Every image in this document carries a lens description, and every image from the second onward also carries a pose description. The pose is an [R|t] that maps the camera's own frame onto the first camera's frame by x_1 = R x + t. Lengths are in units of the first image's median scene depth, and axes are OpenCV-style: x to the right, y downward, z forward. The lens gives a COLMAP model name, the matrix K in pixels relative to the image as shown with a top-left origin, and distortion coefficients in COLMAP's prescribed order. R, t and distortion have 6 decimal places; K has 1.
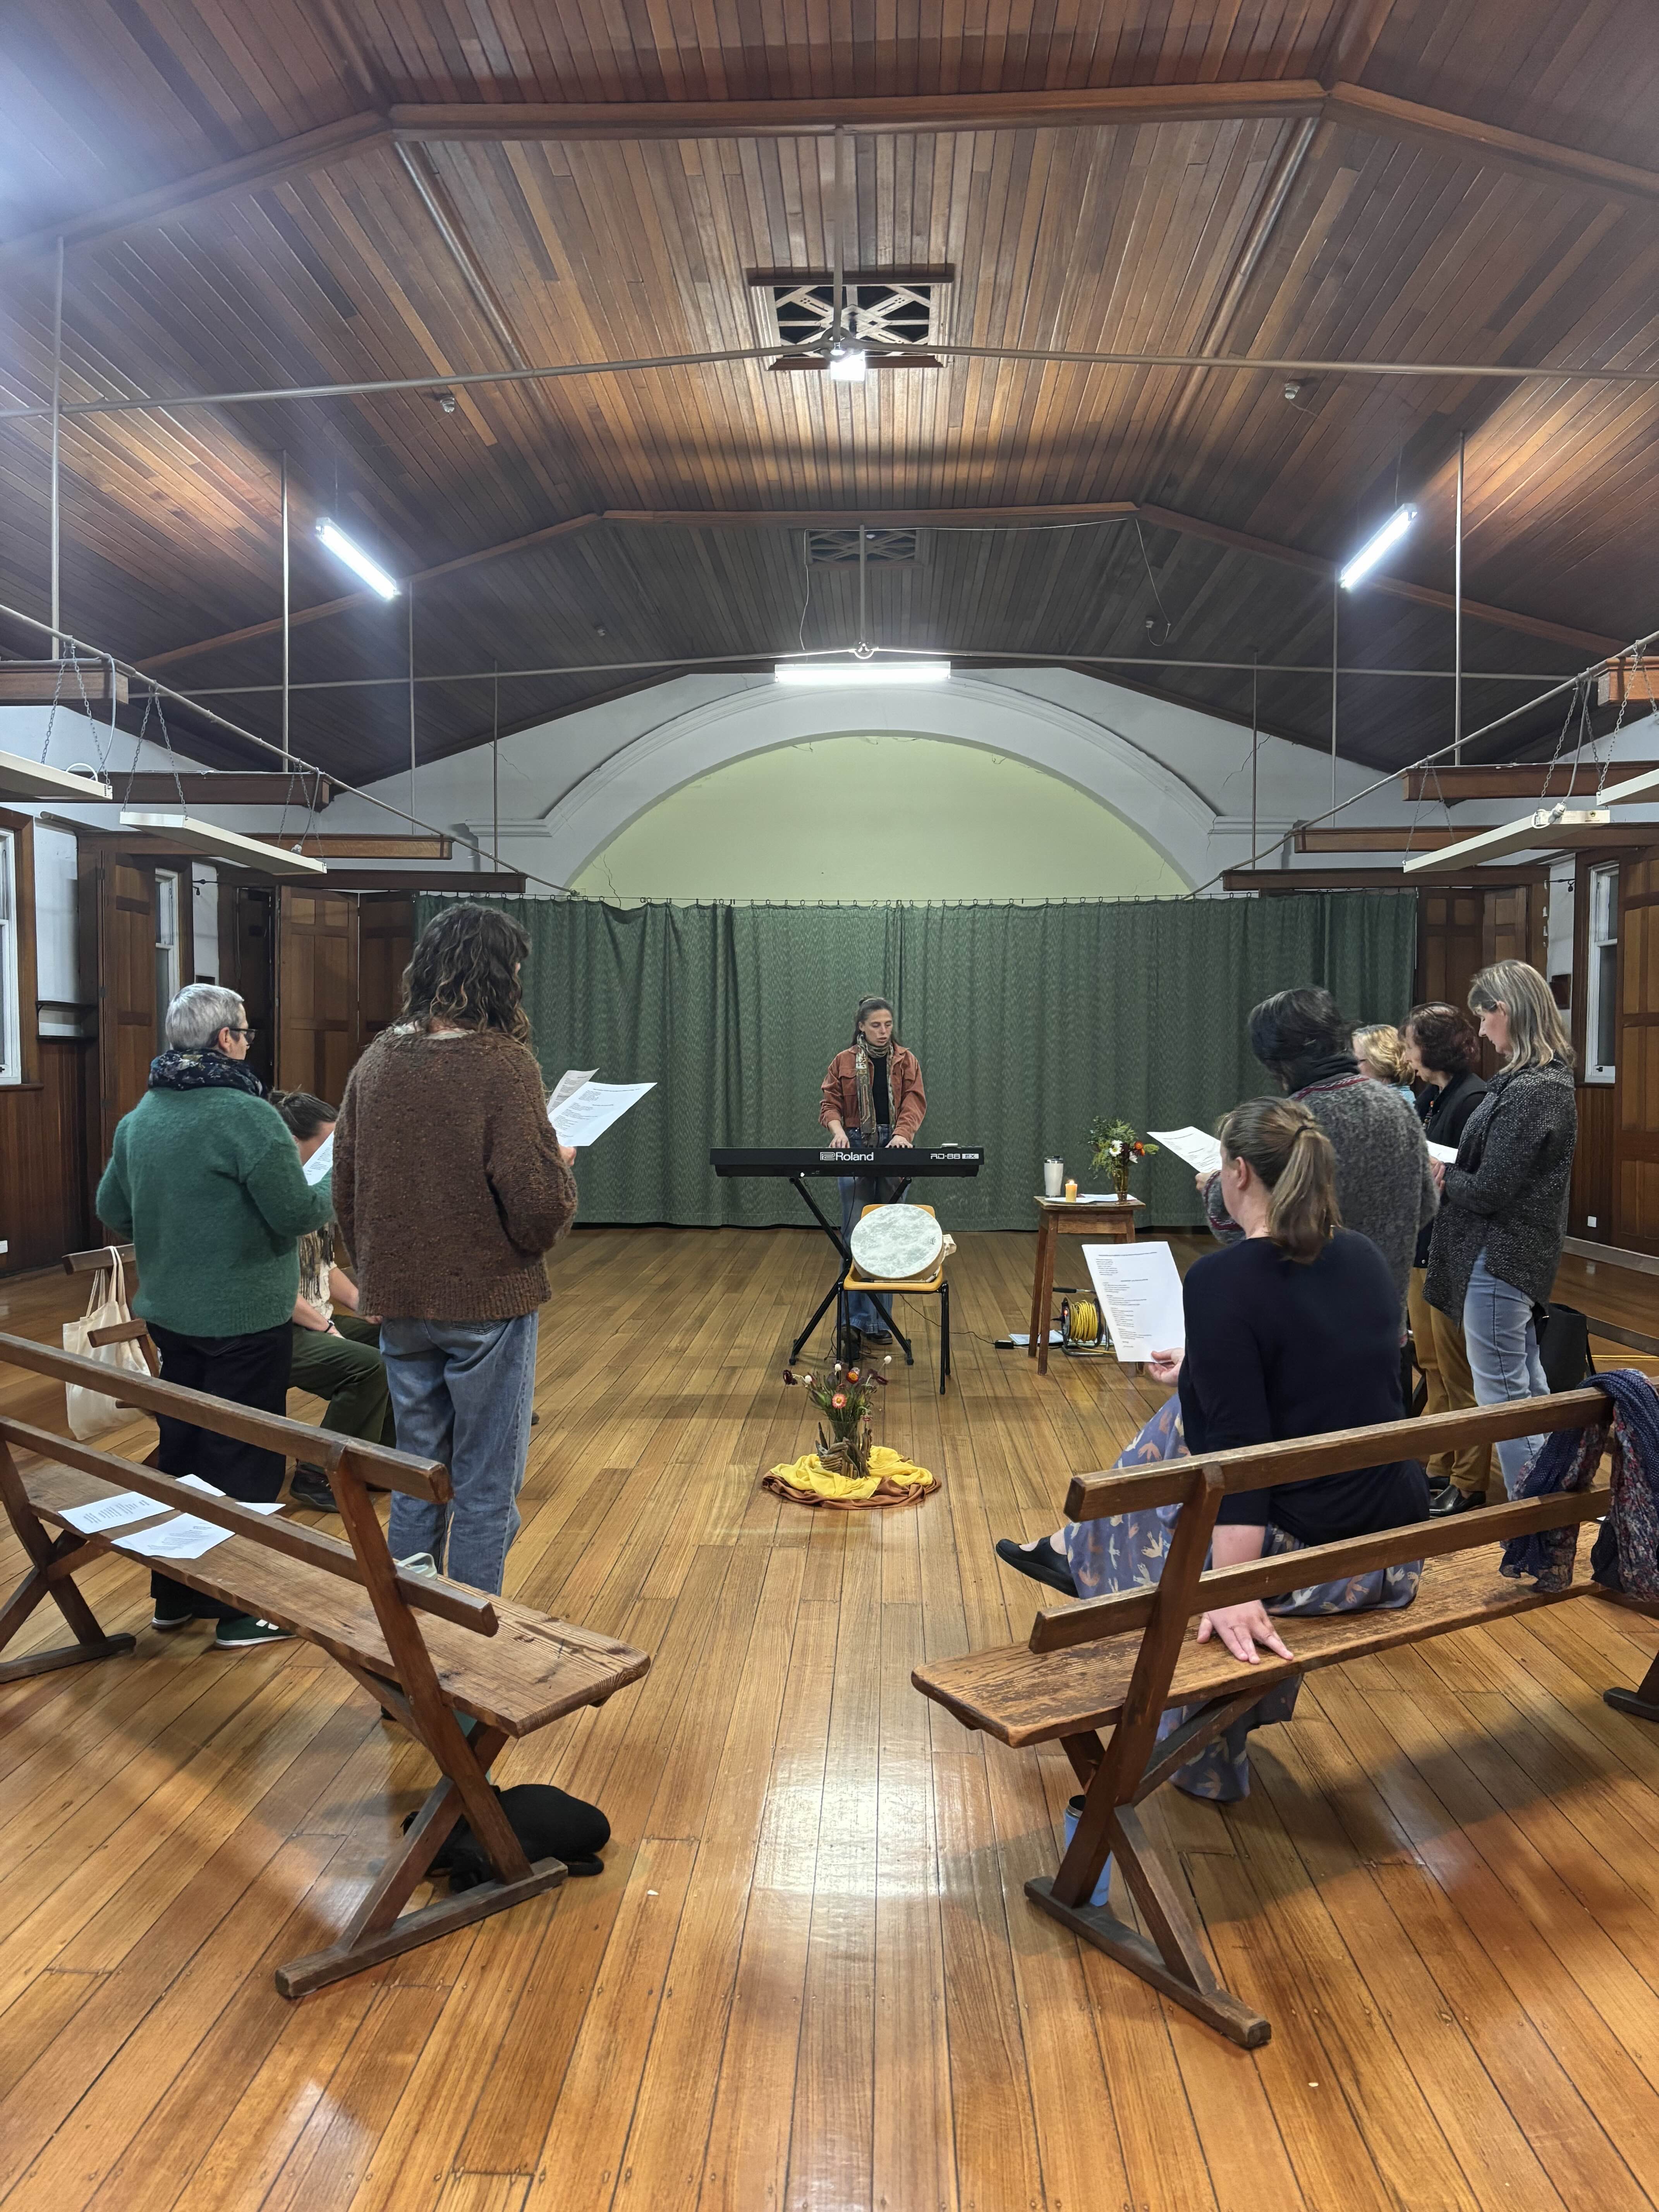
lens RADIAL K [[1649.6, 0, 829.5], [0, 1649.6, 1106.0], [0, 0, 1]] dist [-0.001919, -0.001599]
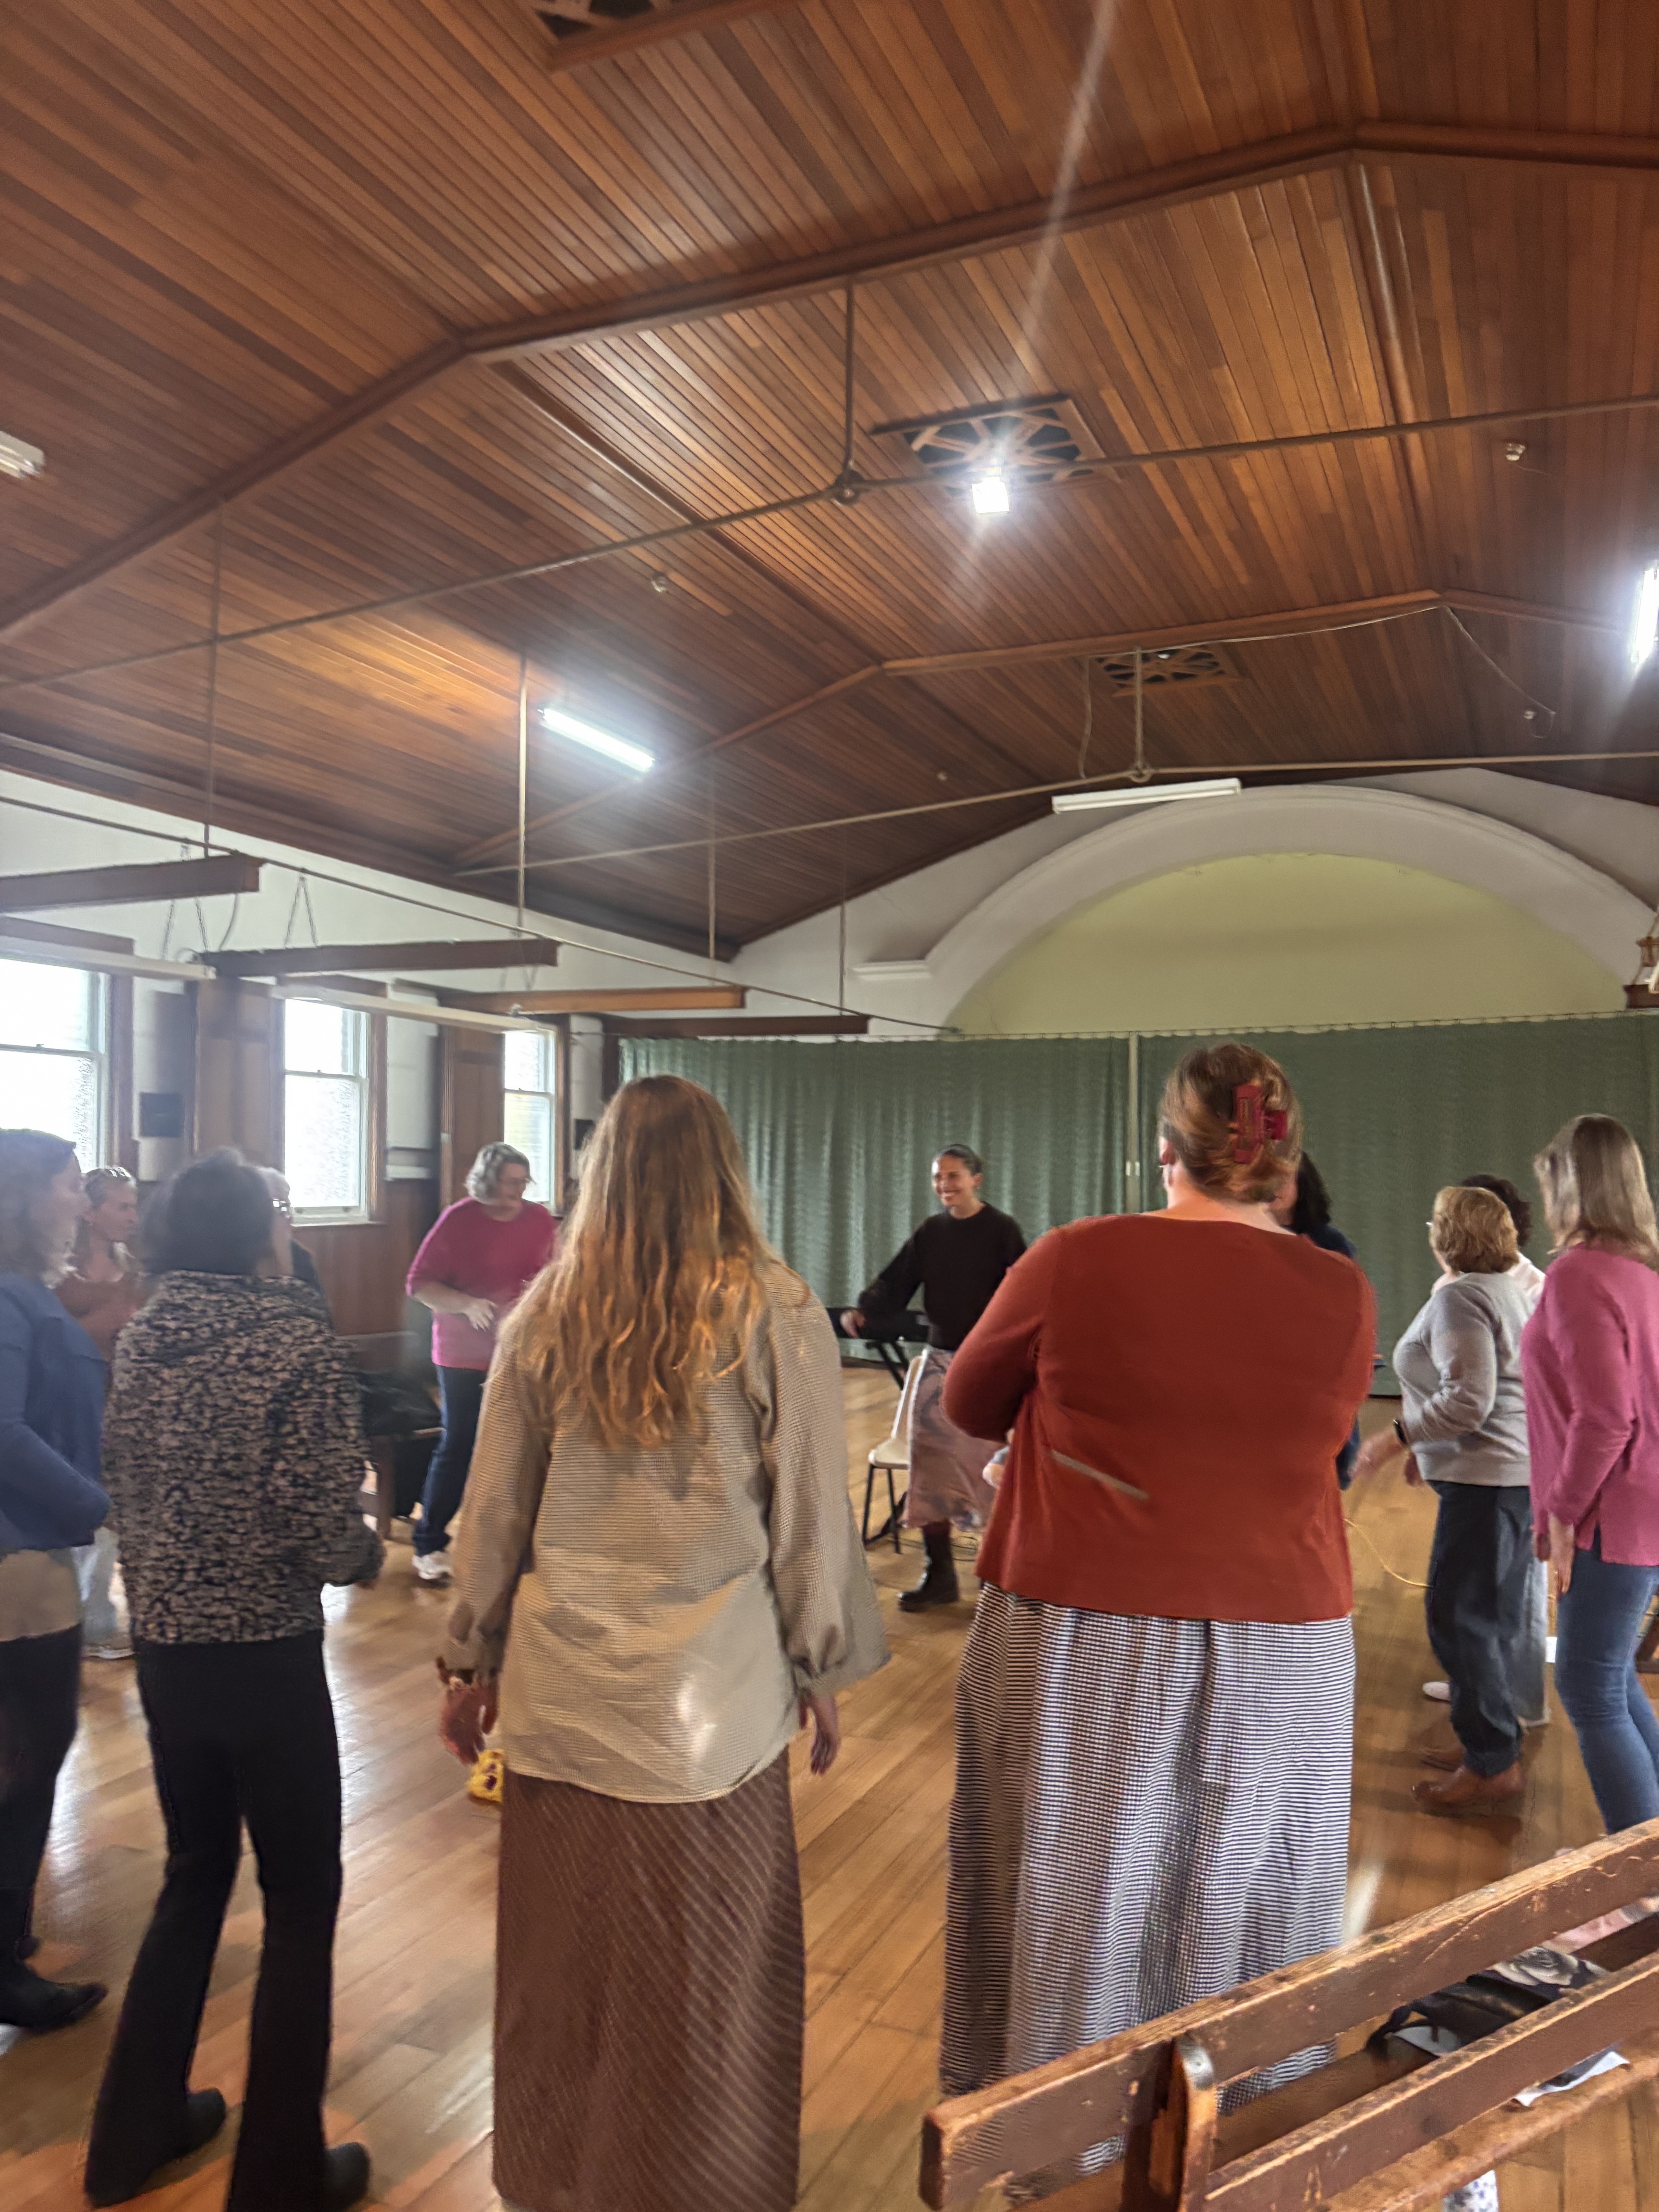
lens RADIAL K [[1649.6, 0, 829.5], [0, 1649.6, 1106.0], [0, 0, 1]] dist [-0.001919, -0.001599]
pose [[0.932019, -0.007724, -0.362328, 0.201218], [-0.017926, 0.997566, -0.067378, -0.021115], [0.361967, 0.069293, 0.929612, 0.070223]]
